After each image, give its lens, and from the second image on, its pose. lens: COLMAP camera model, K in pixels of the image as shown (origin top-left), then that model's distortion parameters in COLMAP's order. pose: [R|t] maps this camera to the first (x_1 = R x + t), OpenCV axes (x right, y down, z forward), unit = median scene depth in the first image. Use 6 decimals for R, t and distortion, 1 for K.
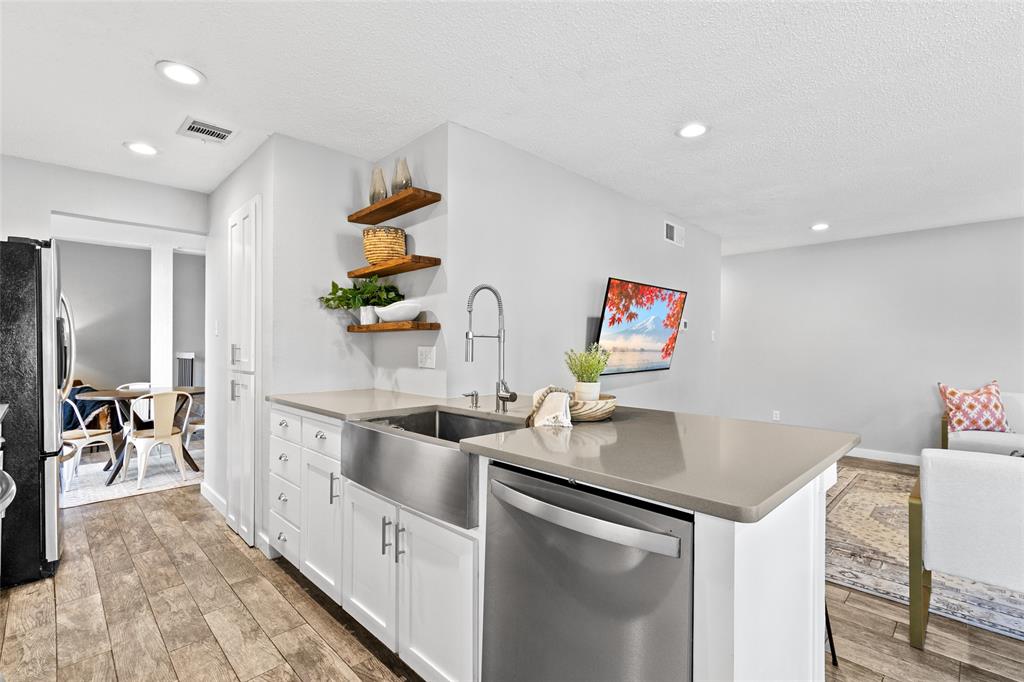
lens RADIAL K [[468.6, 0, 513.4], [0, 468.6, 348.6], [0, 0, 1]] dist [0.004038, 0.000072]
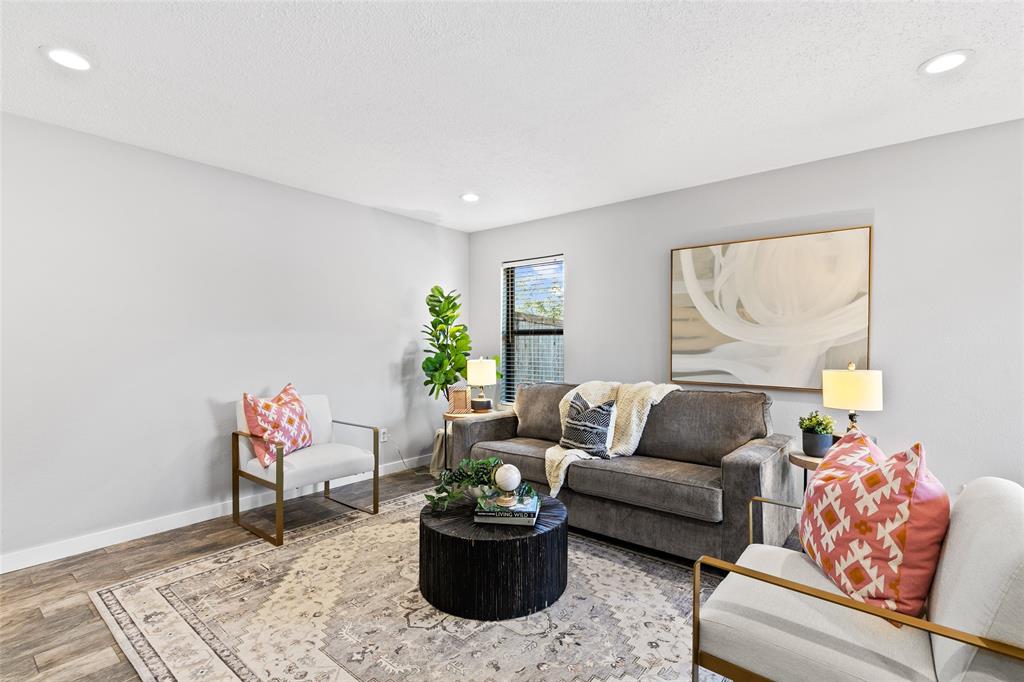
lens RADIAL K [[468.6, 0, 513.4], [0, 468.6, 348.6], [0, 0, 1]] dist [0.004038, 0.000072]
pose [[-0.094155, -0.017320, 0.995407, 0.212764], [0.008707, 0.999796, 0.018220, -0.000927], [-0.995519, 0.010382, -0.093985, 0.726246]]
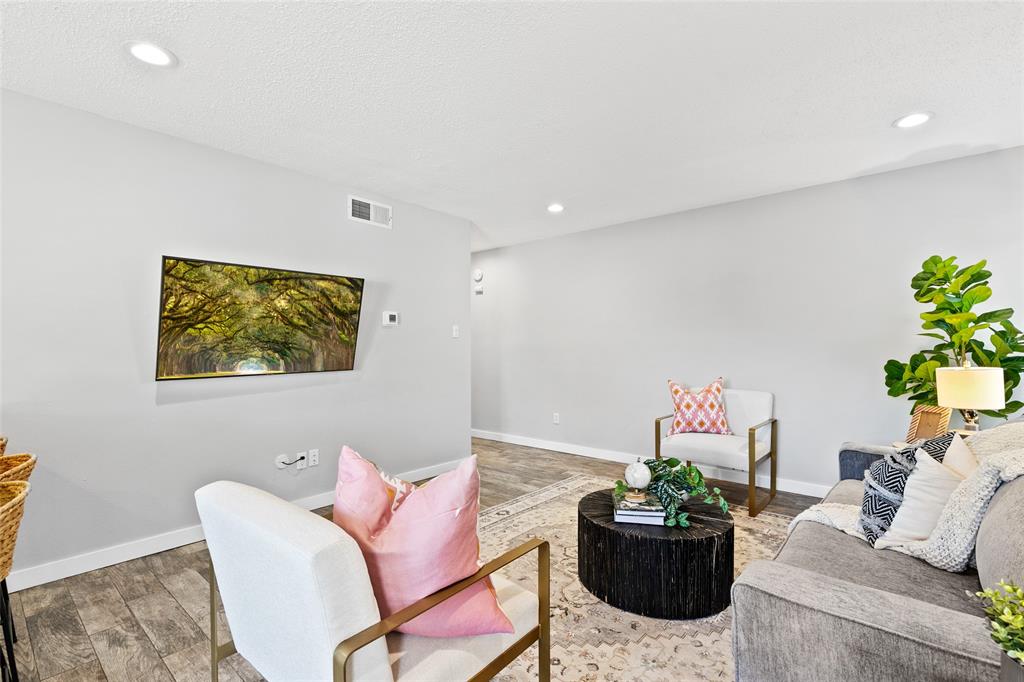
lens RADIAL K [[468.6, 0, 513.4], [0, 468.6, 348.6], [0, 0, 1]] dist [0.004038, 0.000072]
pose [[0.997420, -0.010117, 0.071076, 0.582022], [0.010262, 0.999946, -0.001675, 0.010796], [-0.071055, 0.002400, 0.997470, 0.128162]]
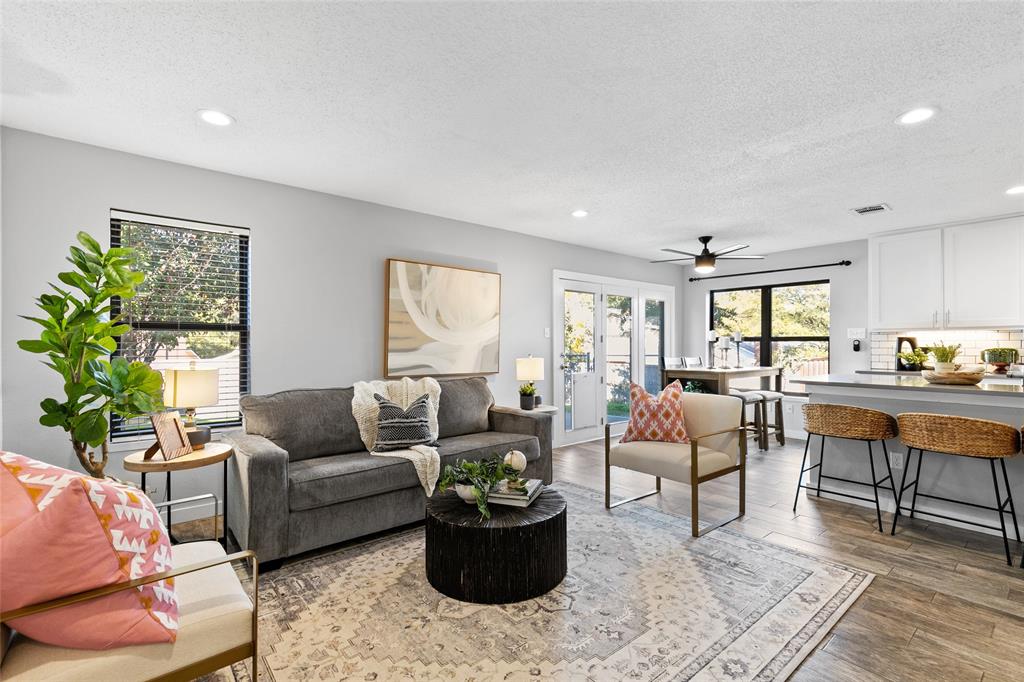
lens RADIAL K [[468.6, 0, 513.4], [0, 468.6, 348.6], [0, 0, 1]] dist [0.004038, 0.000072]
pose [[-0.995396, -0.006333, 0.095633, 0.713833], [-0.004874, 0.999868, 0.015478, 0.003224], [-0.095719, 0.014941, -0.995296, 1.299828]]
